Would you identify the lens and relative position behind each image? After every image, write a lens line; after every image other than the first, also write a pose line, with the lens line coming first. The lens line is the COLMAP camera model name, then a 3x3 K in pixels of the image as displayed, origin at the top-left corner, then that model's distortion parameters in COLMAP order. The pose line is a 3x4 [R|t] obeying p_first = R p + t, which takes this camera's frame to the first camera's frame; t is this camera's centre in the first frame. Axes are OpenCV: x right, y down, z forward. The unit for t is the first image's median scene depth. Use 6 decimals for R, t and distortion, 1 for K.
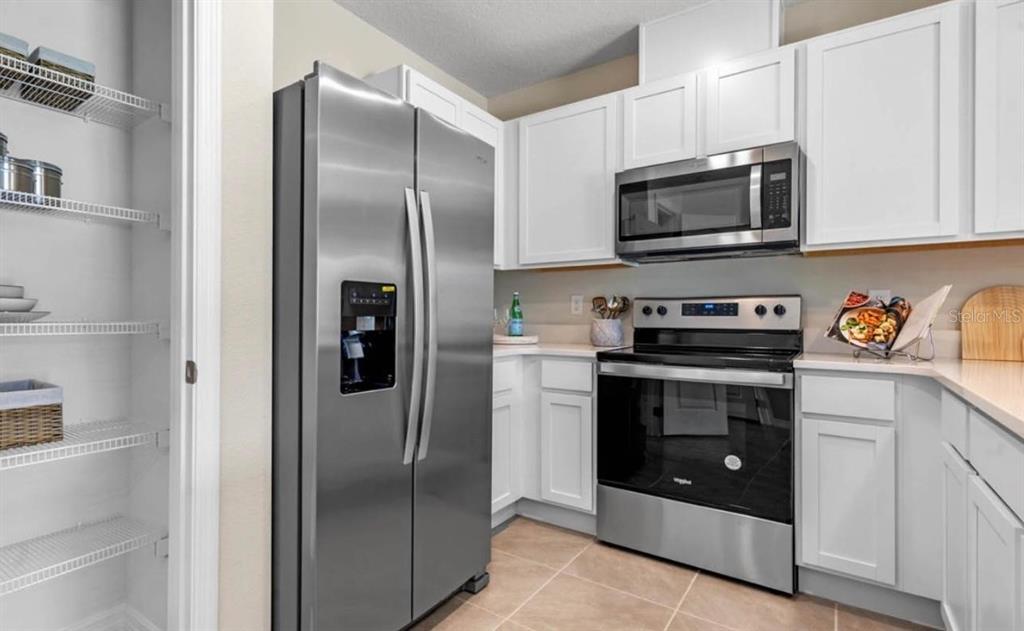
lens RADIAL K [[516.6, 0, 438.2], [0, 516.6, 315.3], [0, 0, 1]] dist [0.034189, -0.000627]
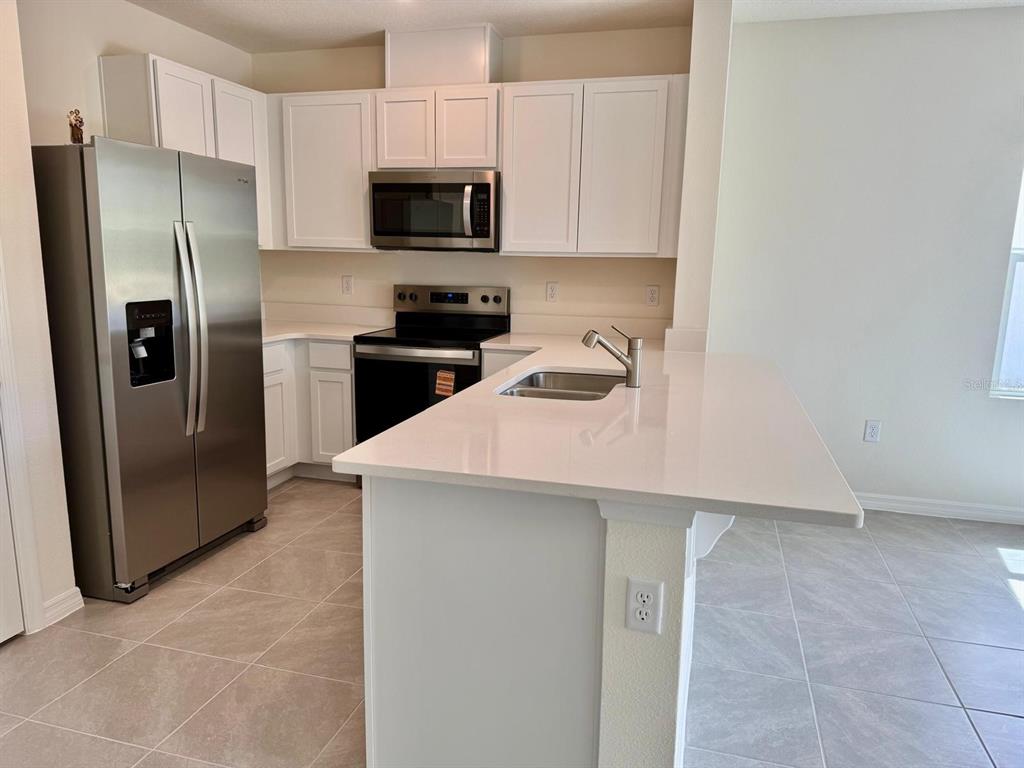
lens RADIAL K [[726.5, 0, 496.4], [0, 726.5, 408.1], [0, 0, 1]] dist [0.004079, -0.002013]
pose [[0.932356, -0.069574, 0.354783, 0.011630], [-0.008692, 0.976712, 0.214377, -0.127727], [-0.361436, -0.202960, 0.910039, -0.669323]]
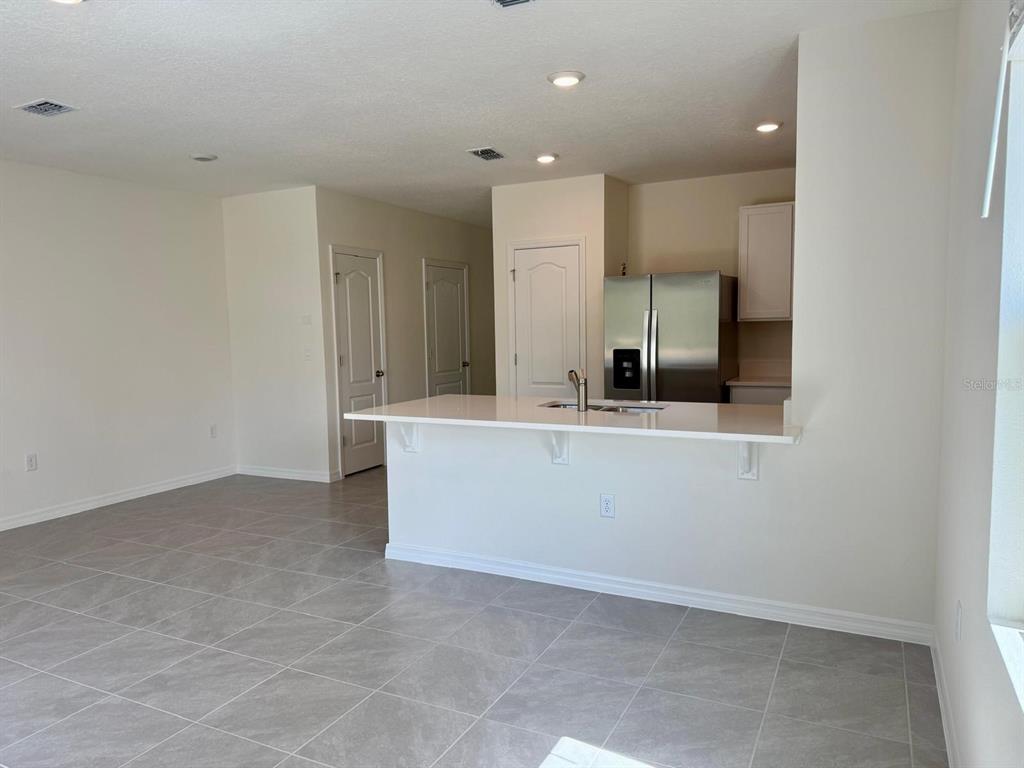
lens RADIAL K [[714.8, 0, 501.4], [0, 714.8, 398.3], [0, 0, 1]] dist [0.078322, -0.091359]
pose [[0.189499, 0.088165, -0.977915, 2.146263], [0.021153, 0.995363, 0.093837, -0.108718], [0.981653, -0.038468, 0.186755, -0.220329]]
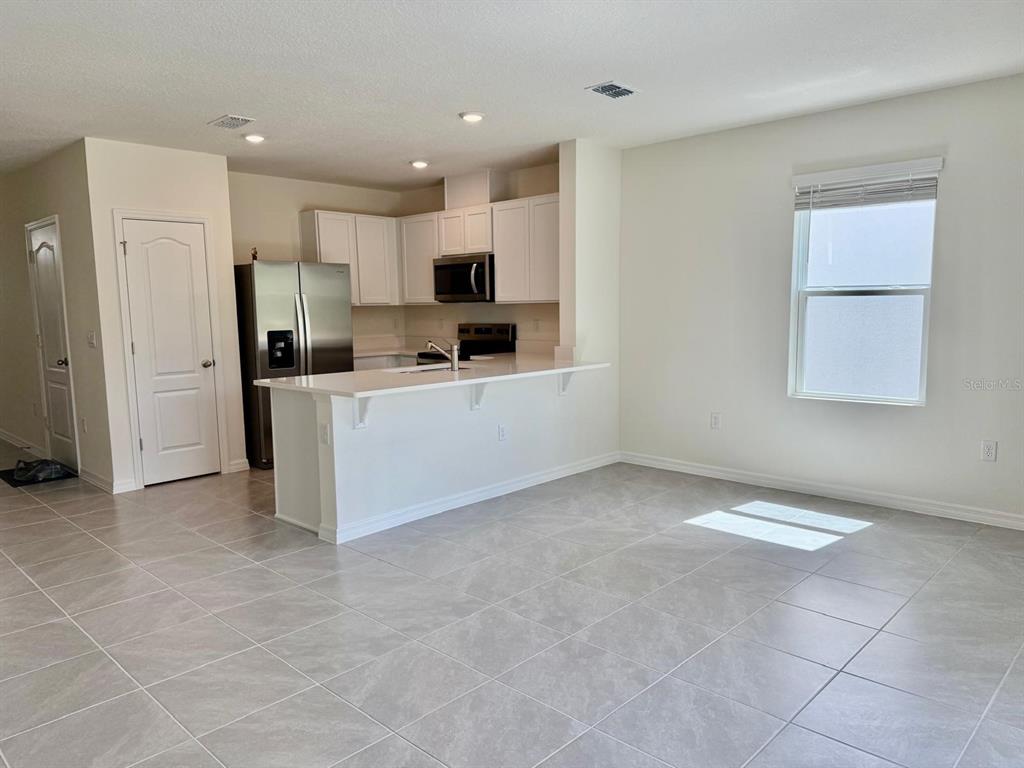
lens RADIAL K [[696.8, 0, 510.5], [0, 696.8, 416.0], [0, 0, 1]] dist [0.030681, -0.000710]
pose [[0.993321, -0.007456, -0.115143, 1.002081], [0.025960, 0.986767, 0.160053, -0.116159], [0.112426, -0.161973, 0.980370, -1.736106]]
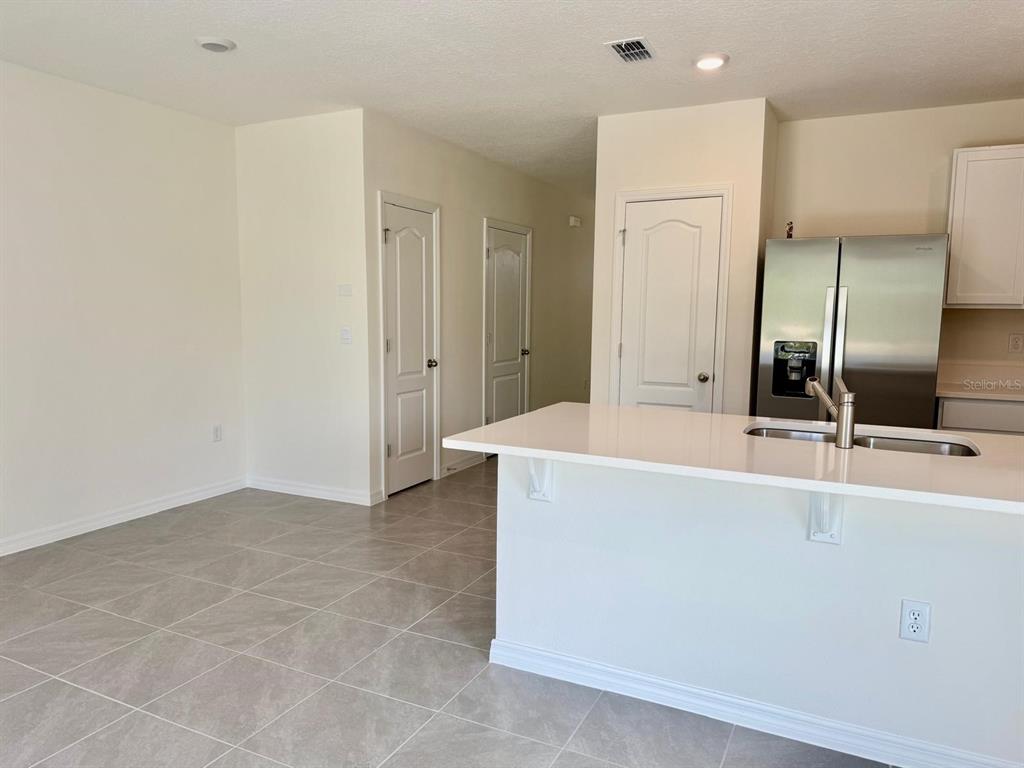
lens RADIAL K [[714.8, 0, 501.4], [0, 714.8, 398.3], [0, 0, 1]] dist [0.078322, -0.091359]
pose [[0.193805, 0.117084, -0.974028, 1.462100], [-0.006683, 0.992987, 0.118033, -0.104126], [0.981017, -0.016366, 0.193228, -0.381565]]
